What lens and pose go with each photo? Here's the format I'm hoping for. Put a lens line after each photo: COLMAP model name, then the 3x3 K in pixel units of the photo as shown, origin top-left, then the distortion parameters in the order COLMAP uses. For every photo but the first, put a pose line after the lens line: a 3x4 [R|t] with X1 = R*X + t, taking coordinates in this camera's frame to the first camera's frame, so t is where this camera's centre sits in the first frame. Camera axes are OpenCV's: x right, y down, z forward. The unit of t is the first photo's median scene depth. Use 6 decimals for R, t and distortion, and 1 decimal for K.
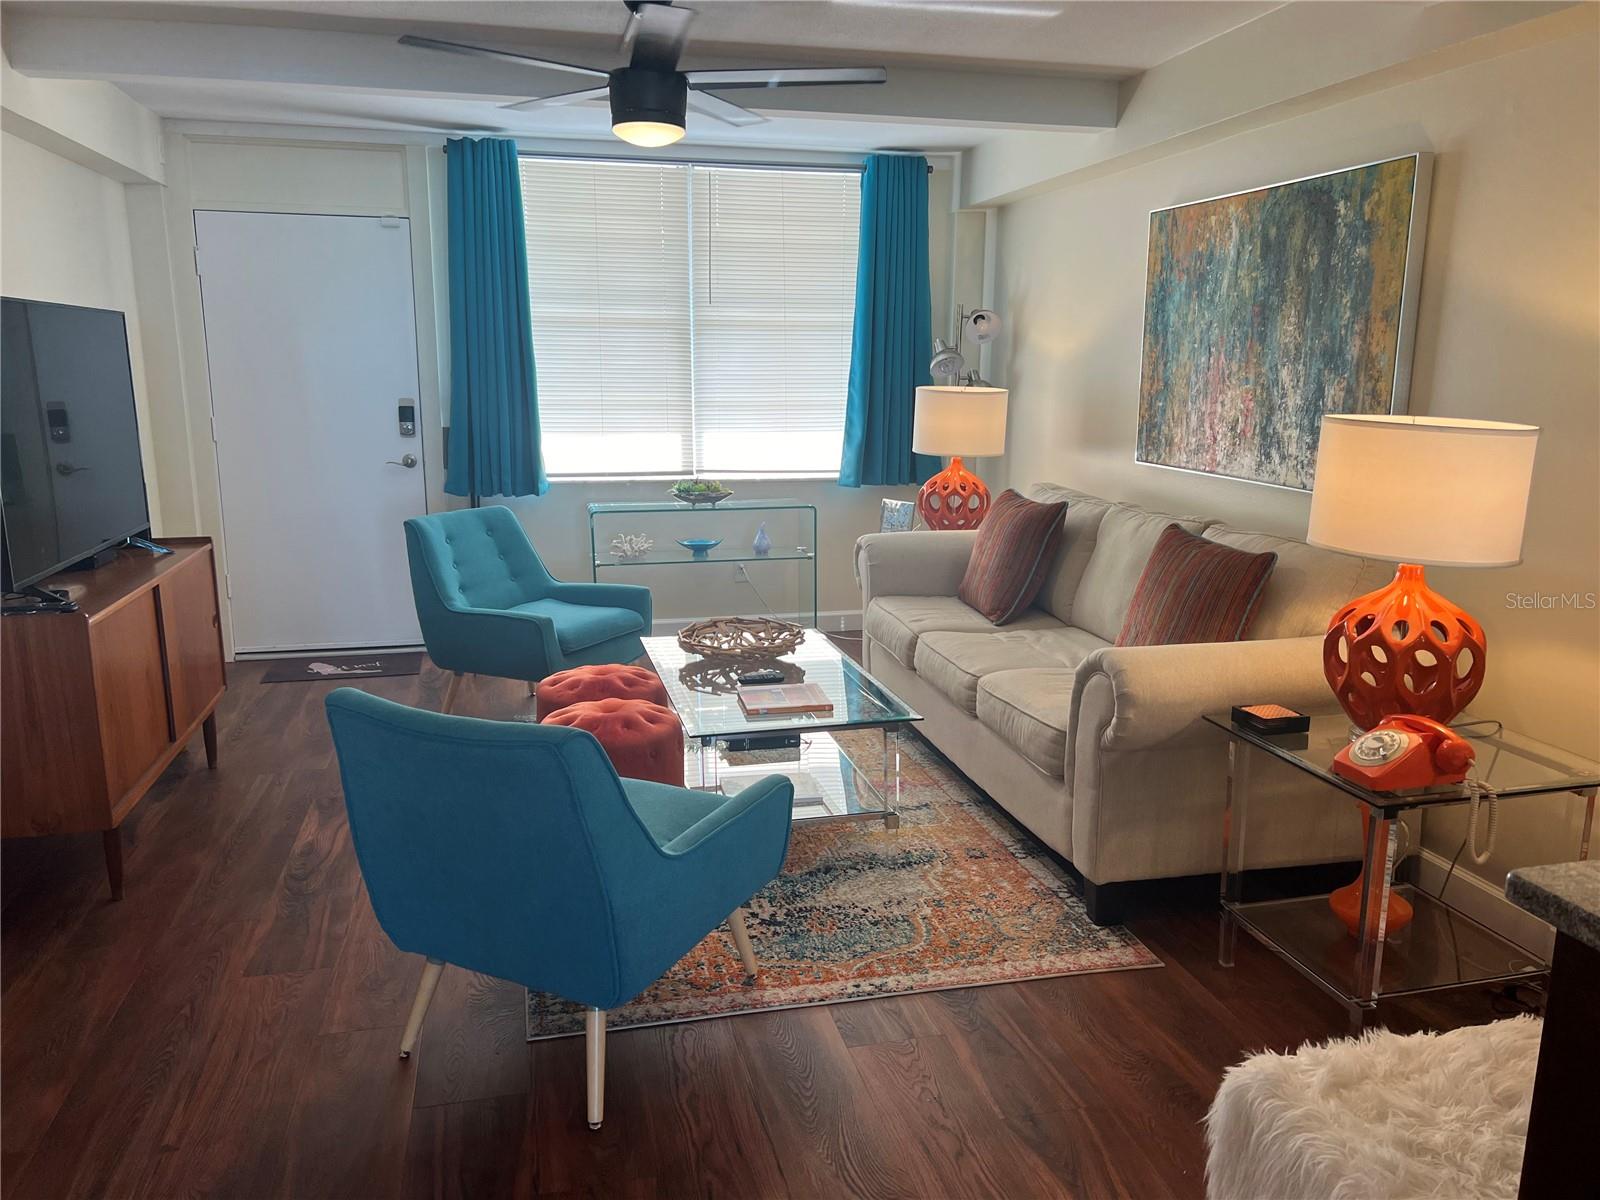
lens RADIAL K [[1204.0, 0, 801.6], [0, 1204.0, 610.9], [0, 0, 1]] dist [0.068626, -0.084604]
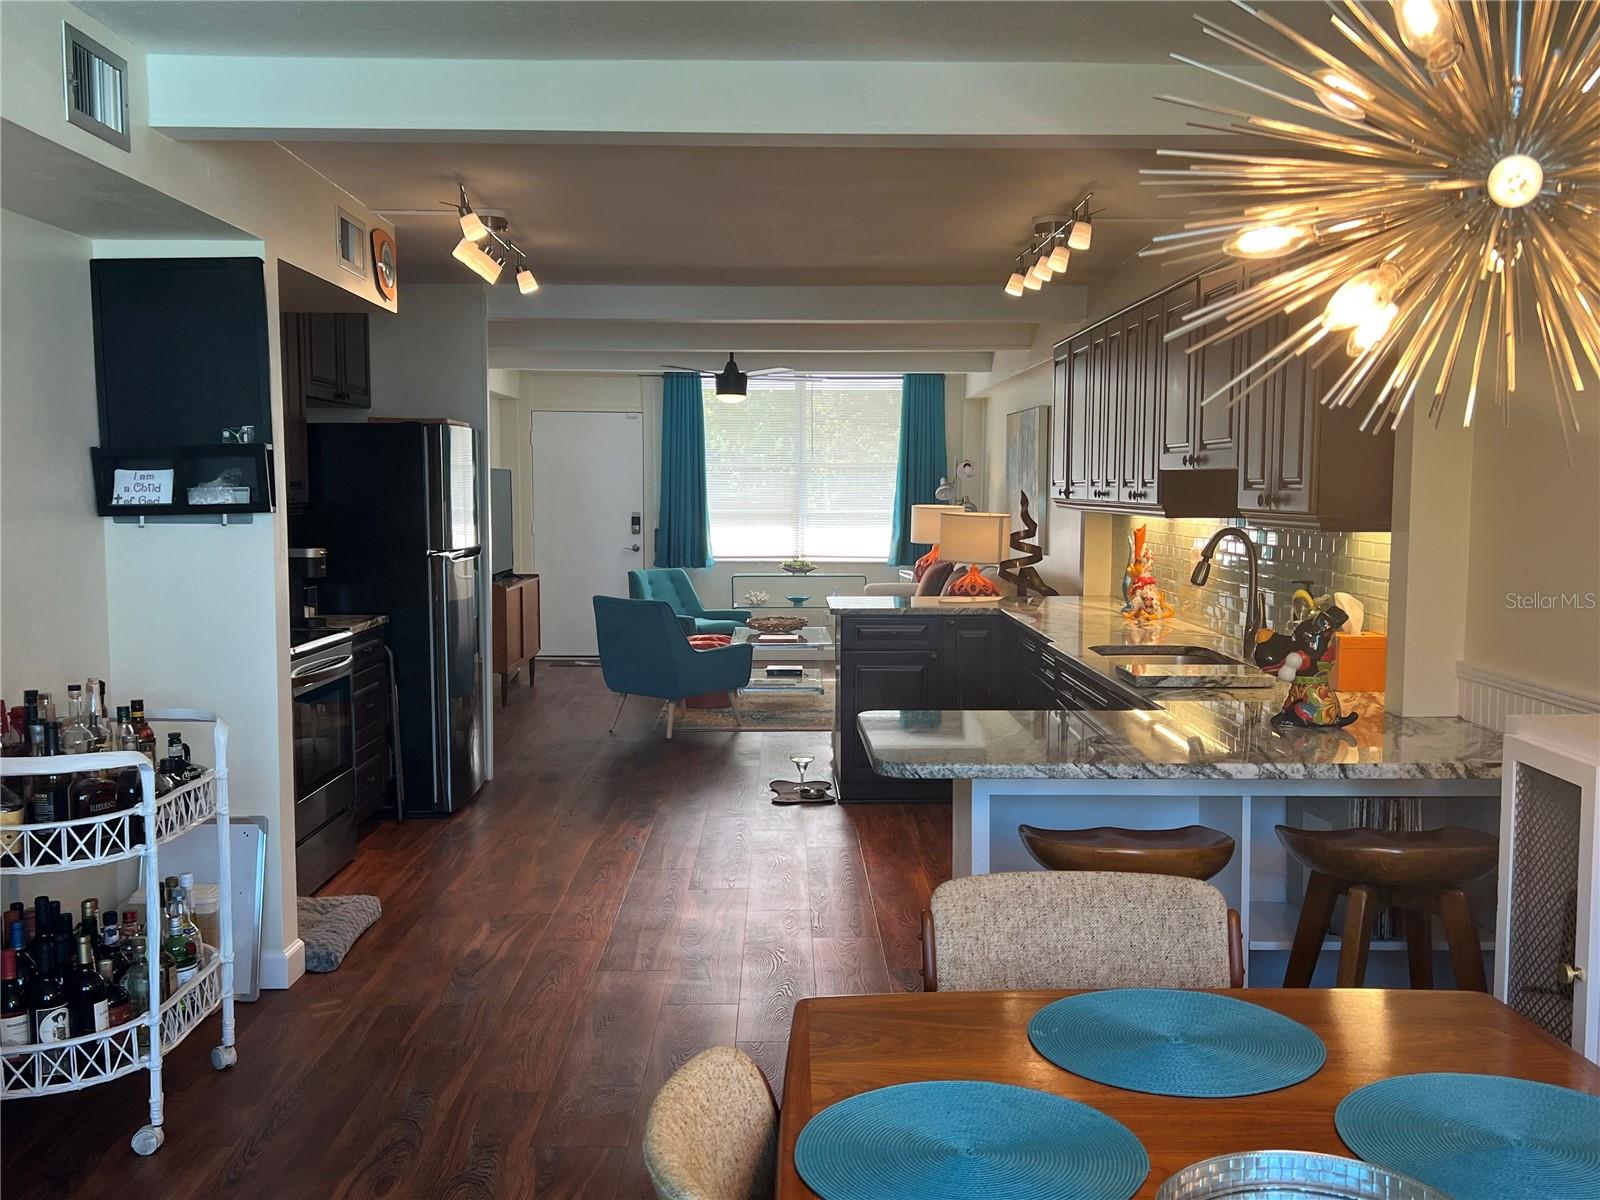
lens RADIAL K [[1479.0, 0, 797.0], [0, 1479.0, 616.5], [0, 0, 1]] dist [0.029488, 0.000000]
pose [[0.975146, 0.017822, -0.220845, 0.531567], [-0.043175, 0.992937, -0.110509, 0.284408], [0.217316, 0.117298, 0.969028, -1.419466]]
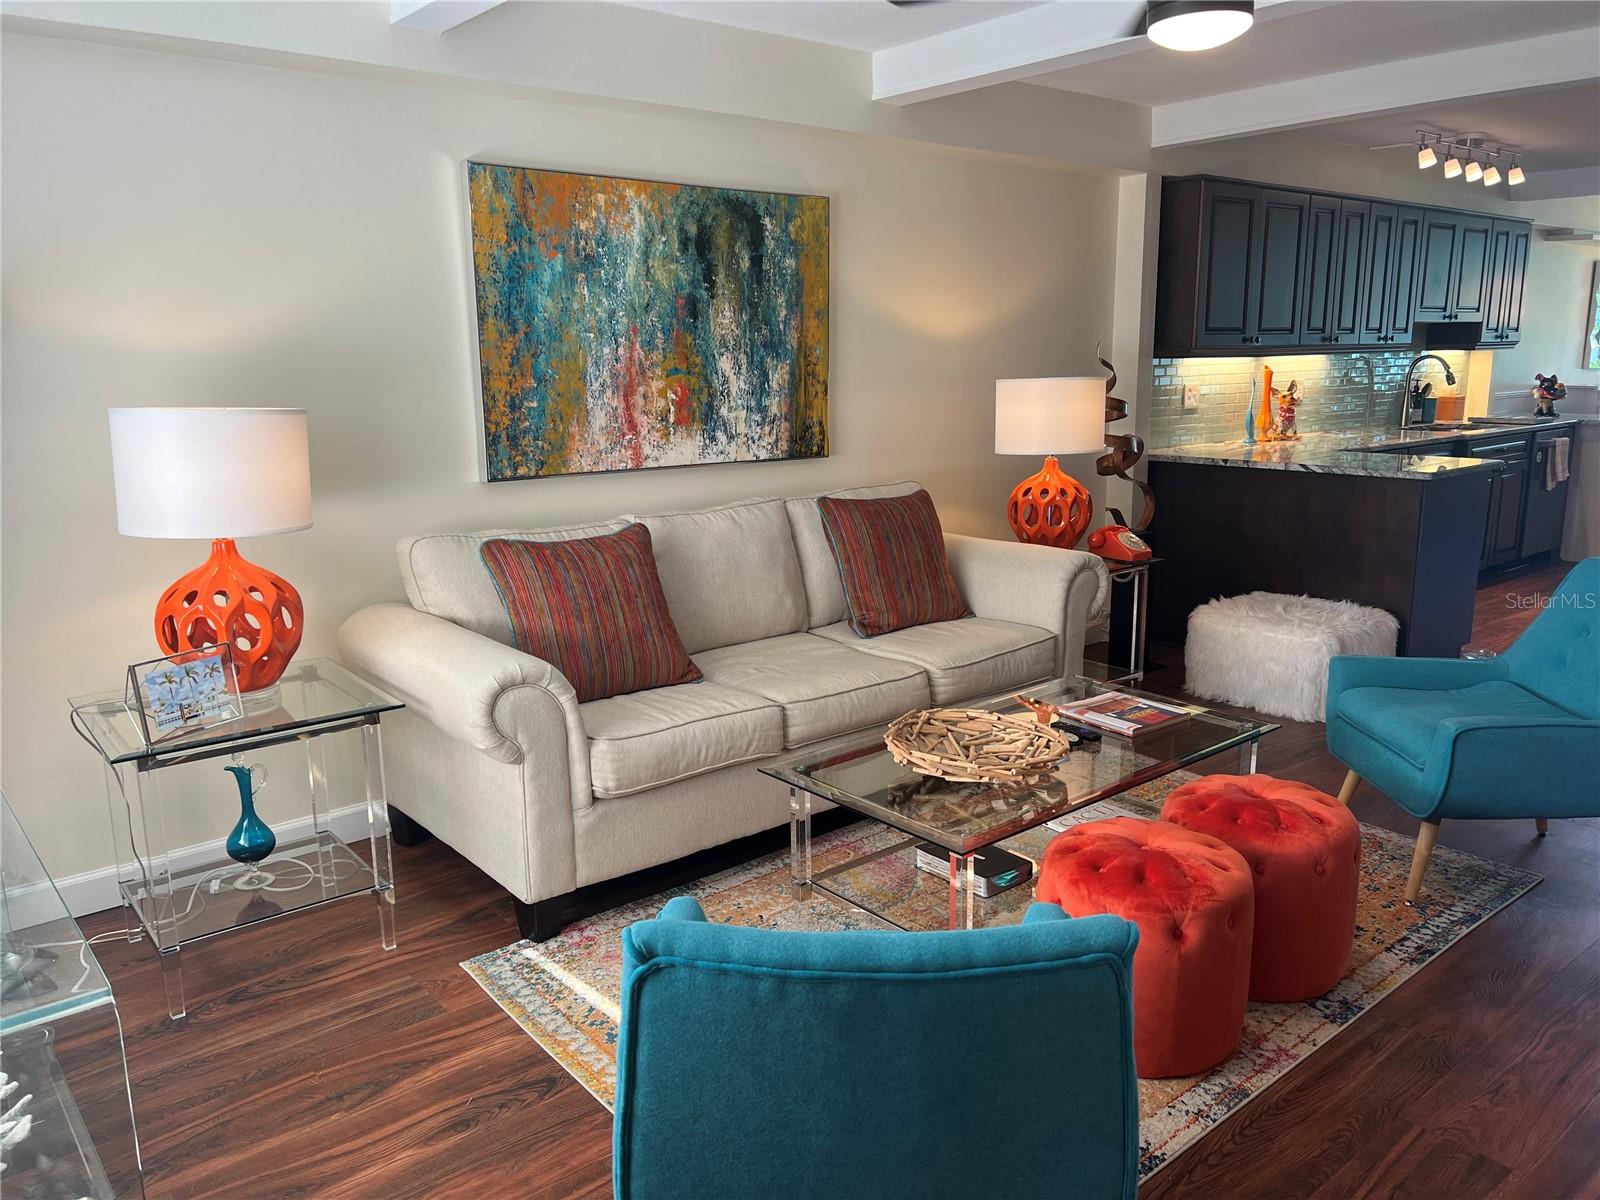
lens RADIAL K [[1204.0, 0, 795.8], [0, 1204.0, 612.2], [0, 0, 1]] dist [0.068626, -0.084604]
pose [[-0.444196, -0.194574, 0.874546, -0.591120], [0.188702, 0.933917, 0.303628, -0.279364], [-0.875832, 0.299899, -0.378126, 1.310167]]
